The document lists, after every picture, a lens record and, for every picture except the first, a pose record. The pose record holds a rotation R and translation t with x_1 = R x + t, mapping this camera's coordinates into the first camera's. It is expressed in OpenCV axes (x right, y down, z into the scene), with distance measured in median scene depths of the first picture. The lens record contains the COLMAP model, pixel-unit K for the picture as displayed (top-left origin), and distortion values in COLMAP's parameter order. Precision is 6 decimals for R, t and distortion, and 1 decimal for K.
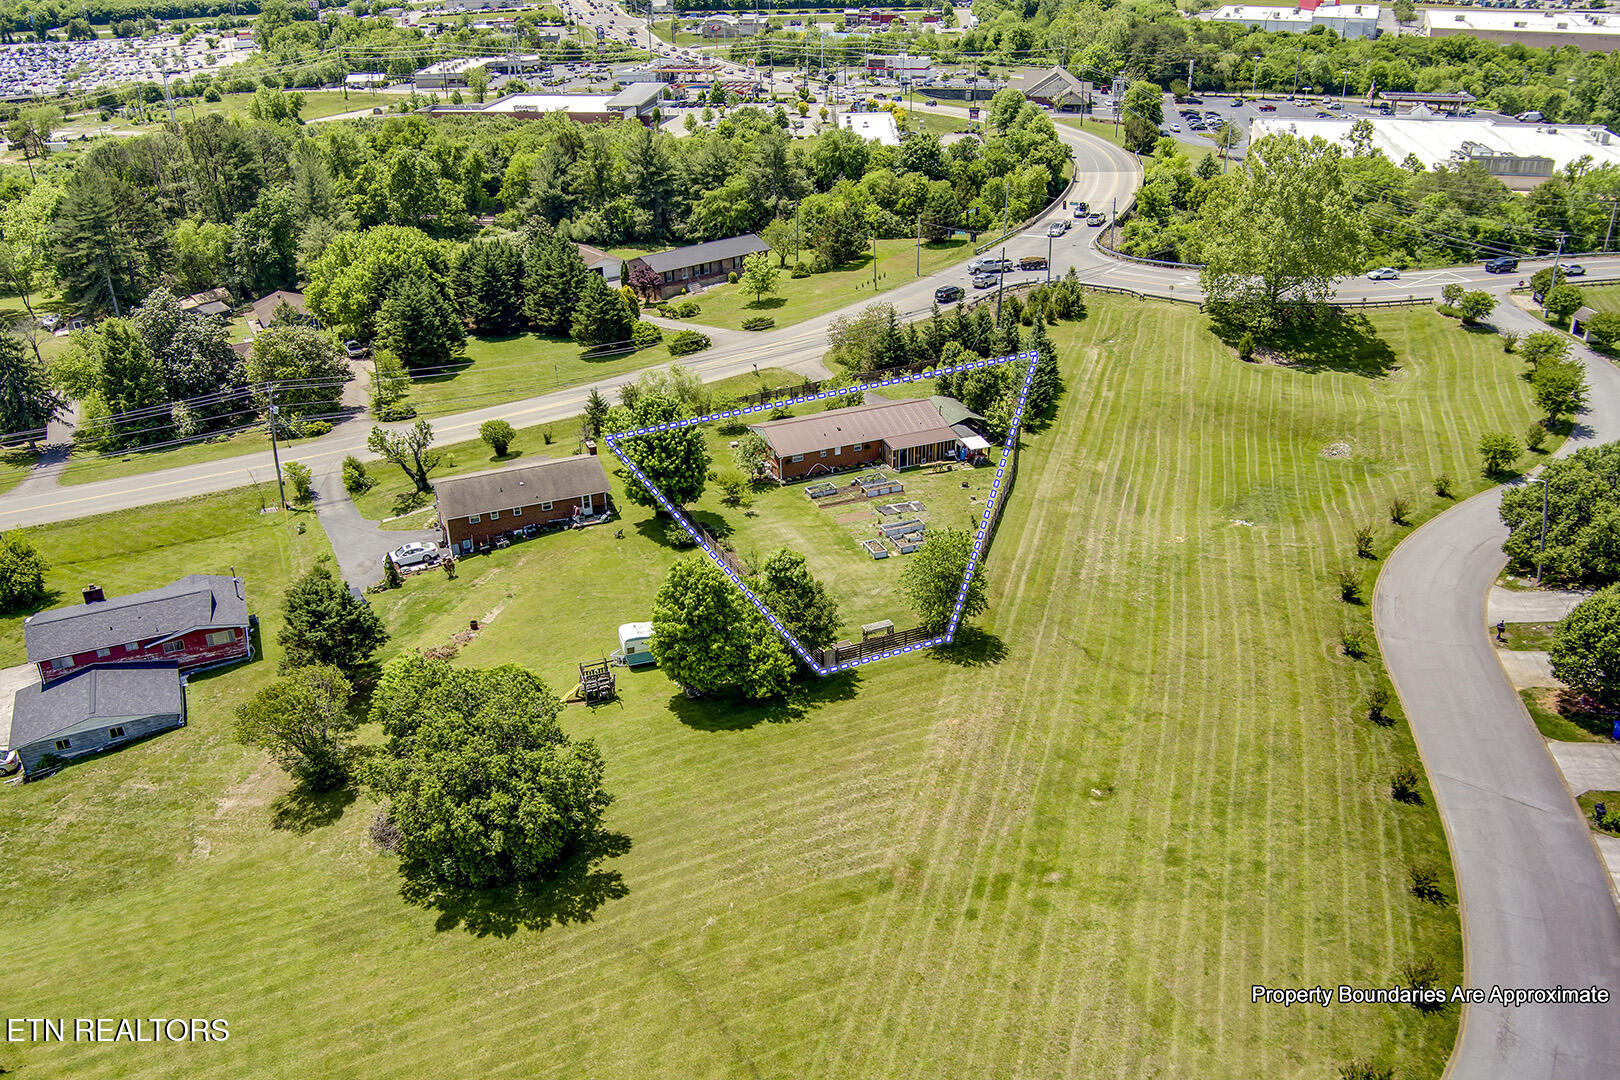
lens RADIAL K [[1320.3, 0, 810.0], [0, 1320.3, 540.0], [0, 0, 1]] dist [-0.080878, 0.042341]
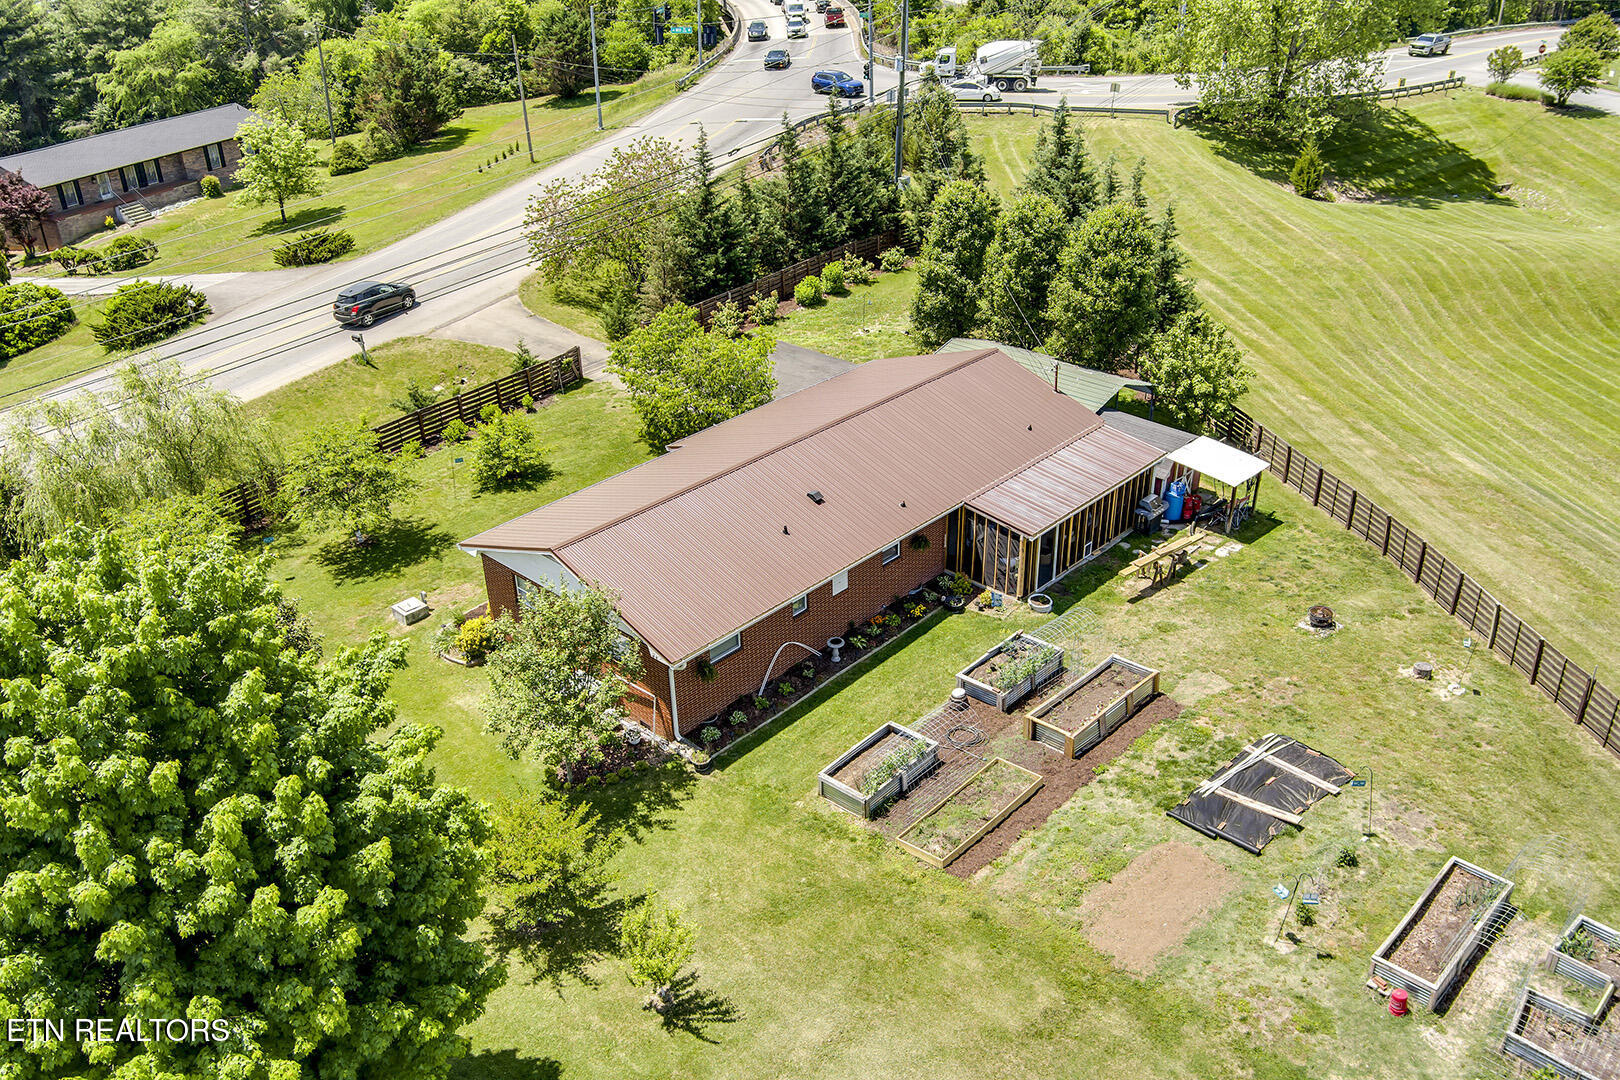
lens RADIAL K [[1320.3, 0, 810.0], [0, 1320.3, 540.0], [0, 0, 1]] dist [-0.080878, 0.042341]
pose [[0.915795, -0.196526, 0.350280, -0.059332], [0.185760, 0.980480, 0.064439, -0.071467], [-0.356107, 0.006055, 0.934426, 0.565136]]
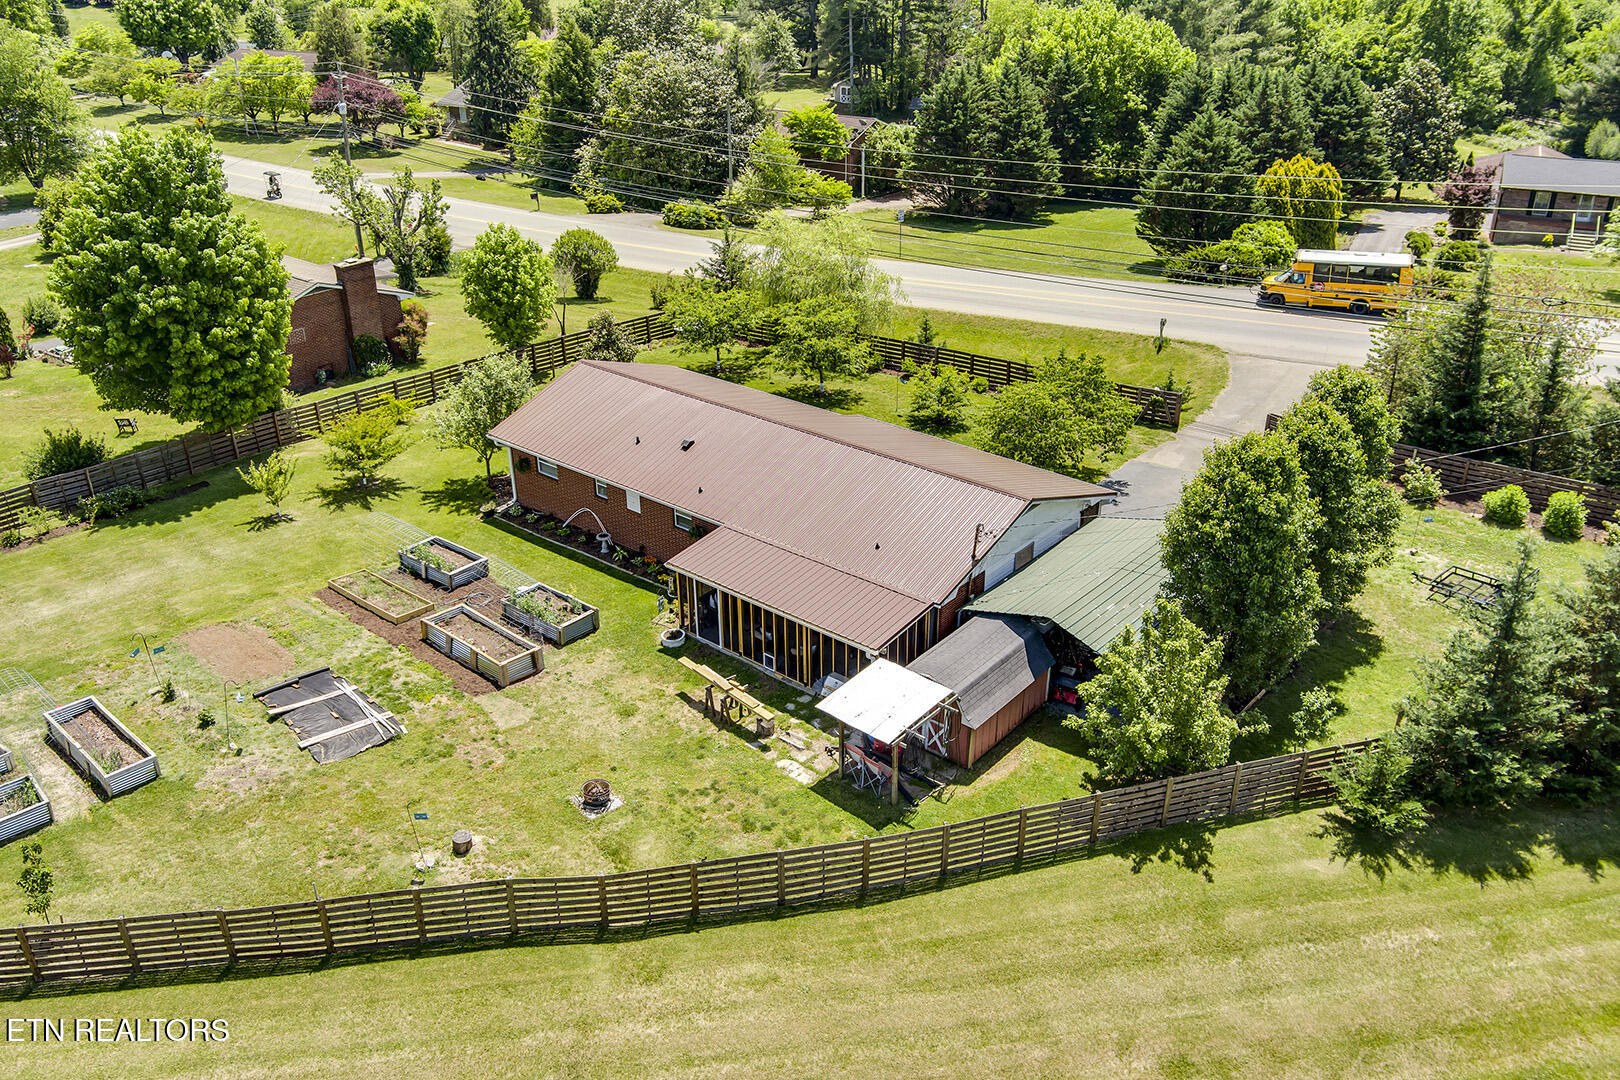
lens RADIAL K [[1320.3, 0, 810.0], [0, 1320.3, 540.0], [0, 0, 1]] dist [-0.080878, 0.042341]
pose [[0.458348, 0.414518, -0.786188, 0.224982], [-0.396260, 0.887101, 0.236705, -0.115058], [0.795547, 0.203042, 0.570858, 0.644934]]
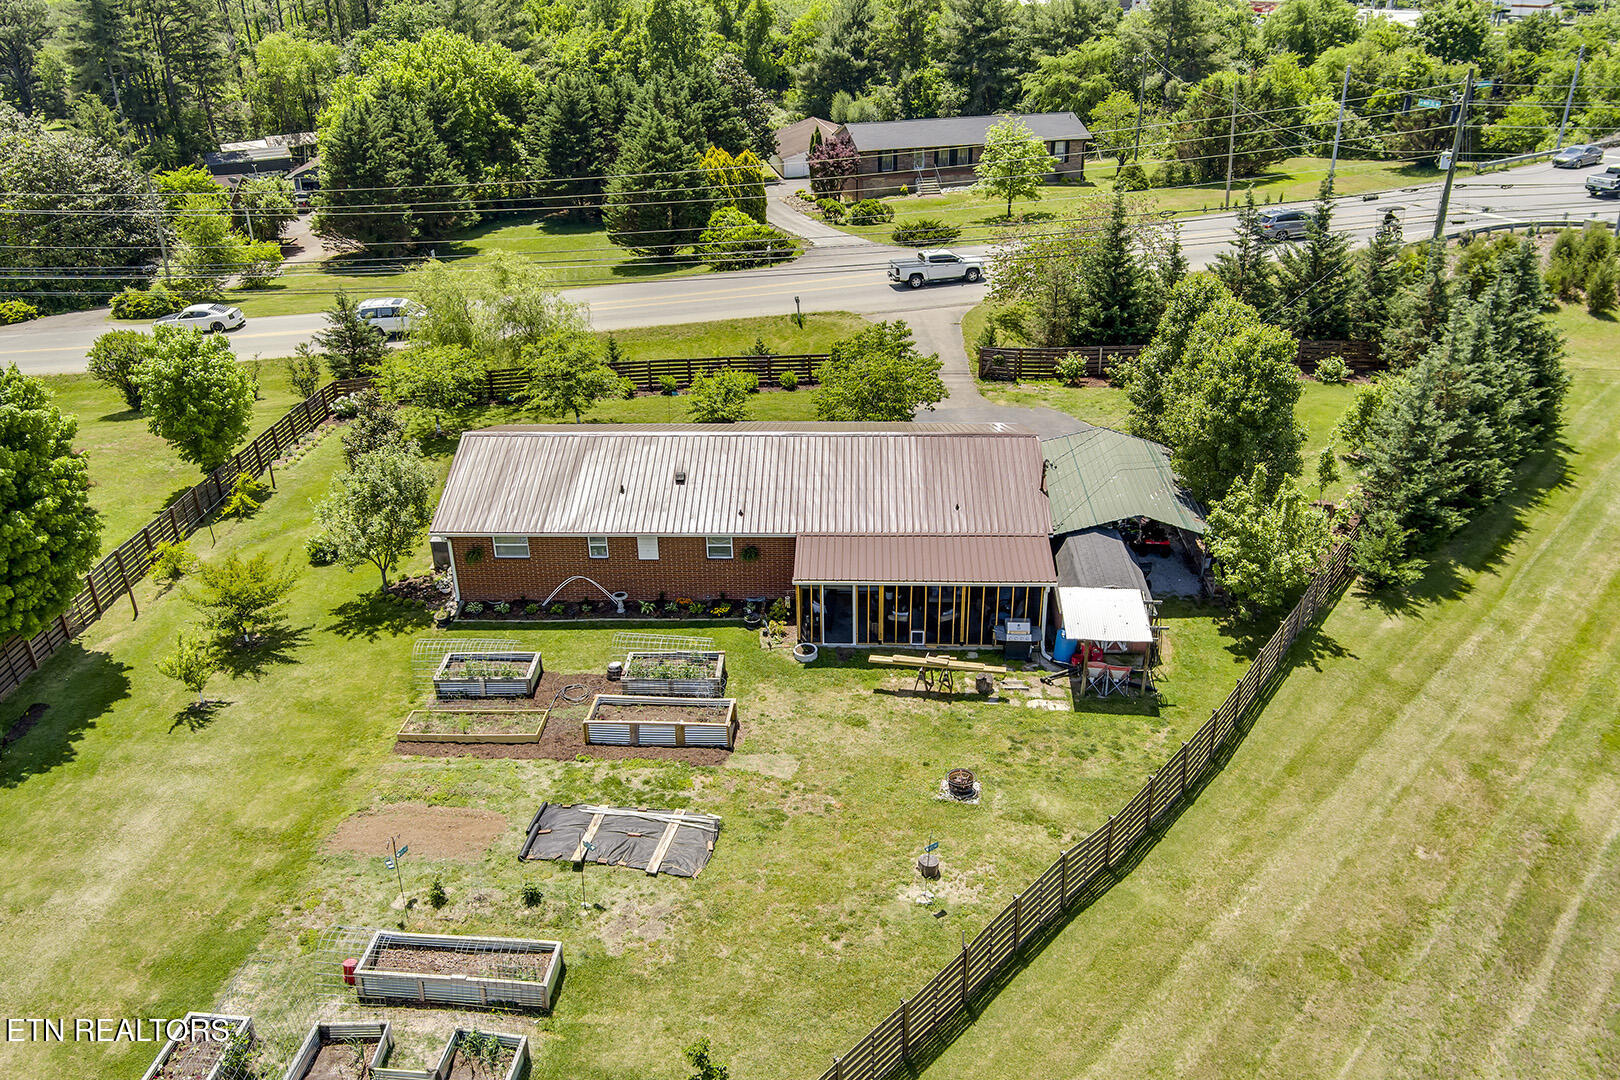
lens RADIAL K [[1320.3, 0, 810.0], [0, 1320.3, 540.0], [0, 0, 1]] dist [-0.080878, 0.042341]
pose [[0.905311, 0.191167, -0.379298, 0.130019], [-0.189063, 0.981015, 0.043178, -0.068056], [0.380352, 0.032622, 0.924266, 0.551503]]
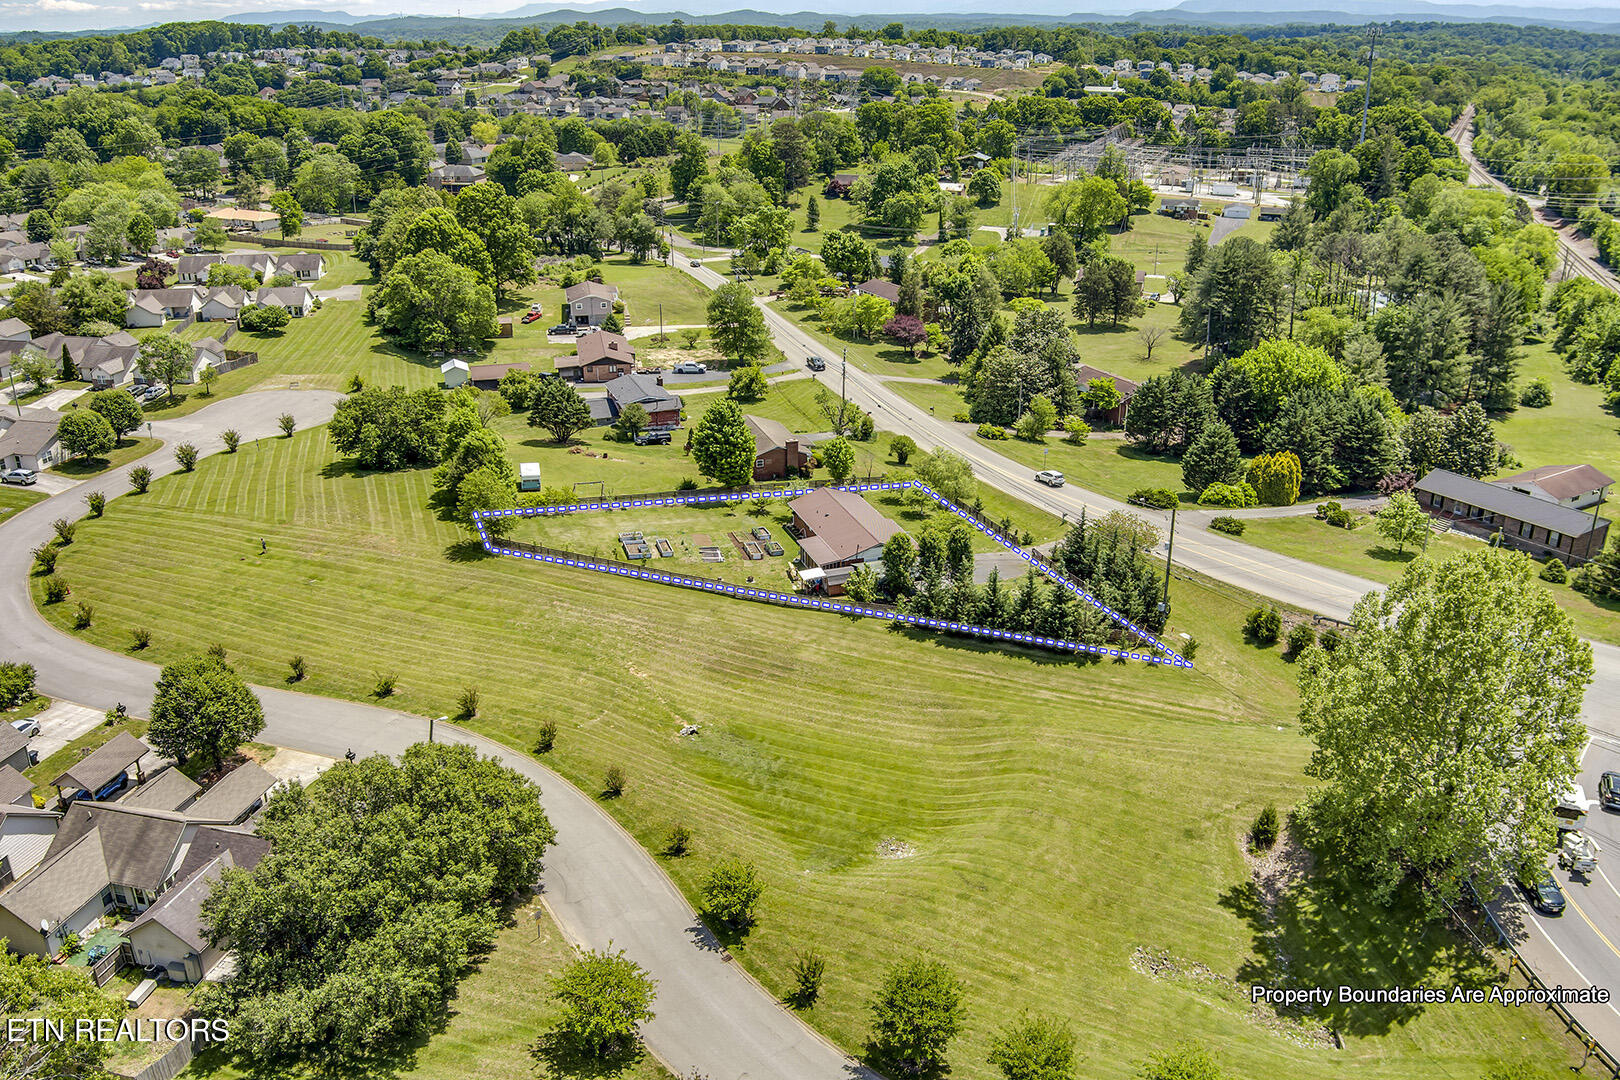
lens RADIAL K [[1320.3, 0, 810.0], [0, 1320.3, 540.0], [0, 0, 1]] dist [-0.080878, 0.042341]
pose [[-0.093170, 0.386527, -0.917560, 0.819054], [-0.432442, 0.814396, 0.386979, -0.381919], [0.896835, 0.432846, 0.091274, 0.681196]]
